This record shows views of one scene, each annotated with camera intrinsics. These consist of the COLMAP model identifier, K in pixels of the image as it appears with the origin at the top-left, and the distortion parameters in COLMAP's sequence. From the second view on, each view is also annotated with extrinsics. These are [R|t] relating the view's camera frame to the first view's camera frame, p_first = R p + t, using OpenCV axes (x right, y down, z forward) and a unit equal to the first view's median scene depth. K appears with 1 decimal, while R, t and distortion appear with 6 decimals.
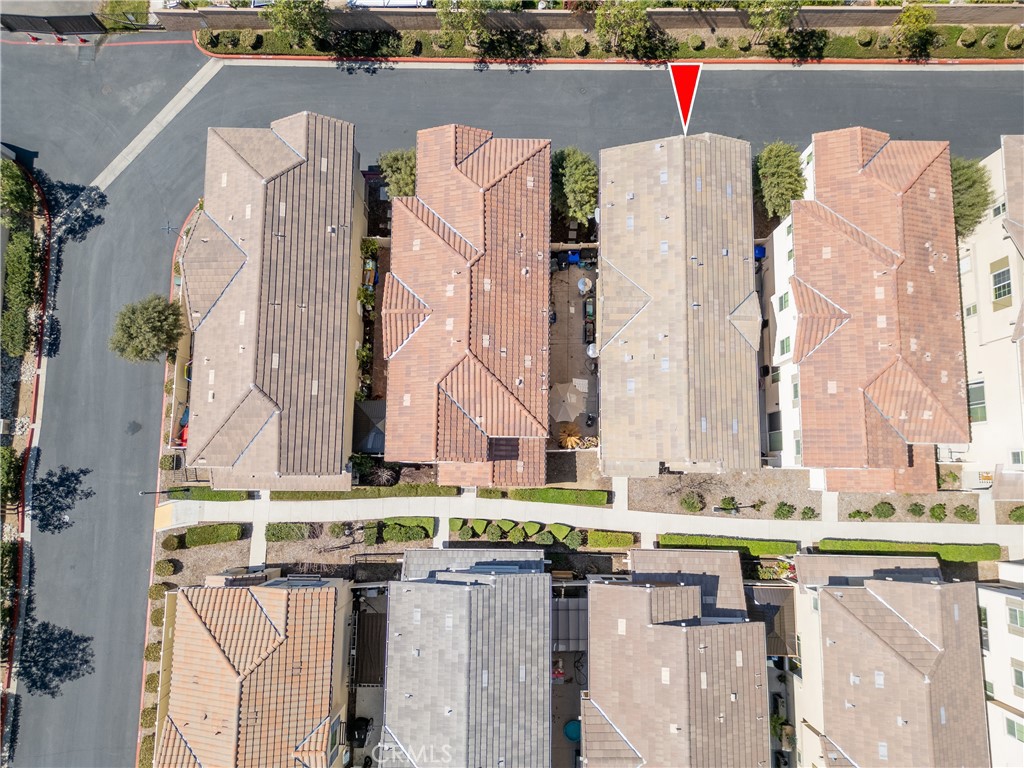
lens RADIAL K [[716.4, 0, 512.6], [0, 716.4, 383.7], [0, 0, 1]] dist [0.052501, -0.037252]
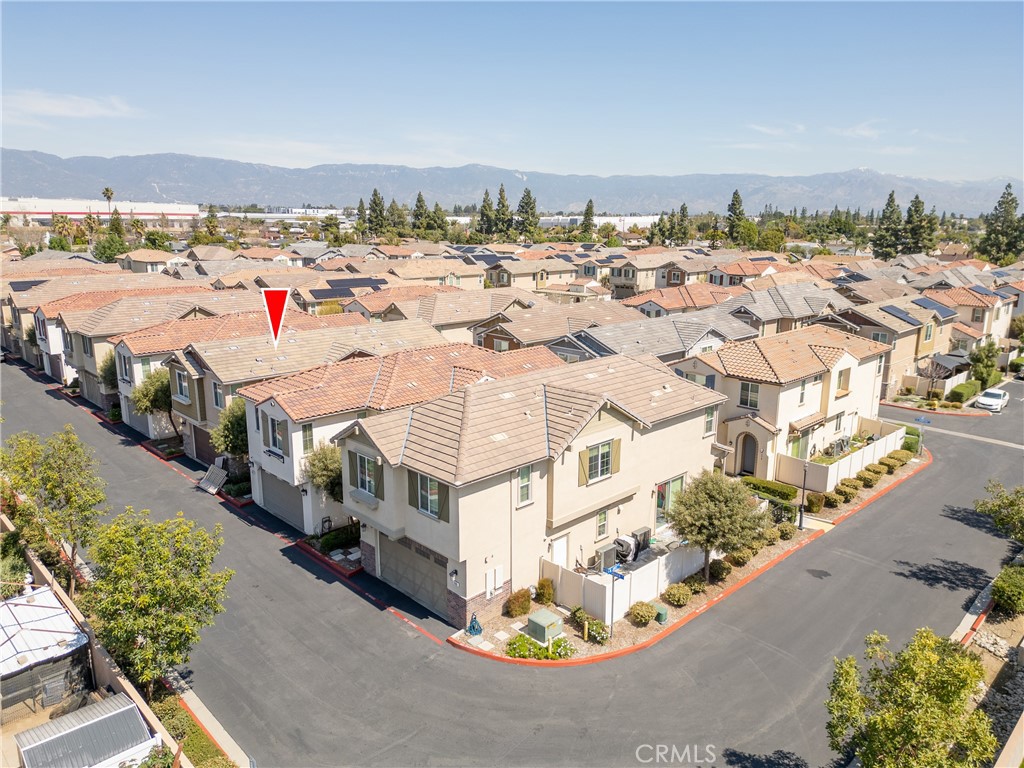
lens RADIAL K [[716.4, 0, 508.6], [0, 716.4, 377.7], [0, 0, 1]] dist [0.052501, -0.037252]
pose [[-0.706541, -0.159022, 0.689574, -0.802573], [0.700604, -0.019805, 0.713275, -0.705779], [-0.099769, 0.987076, 0.125404, 0.761443]]
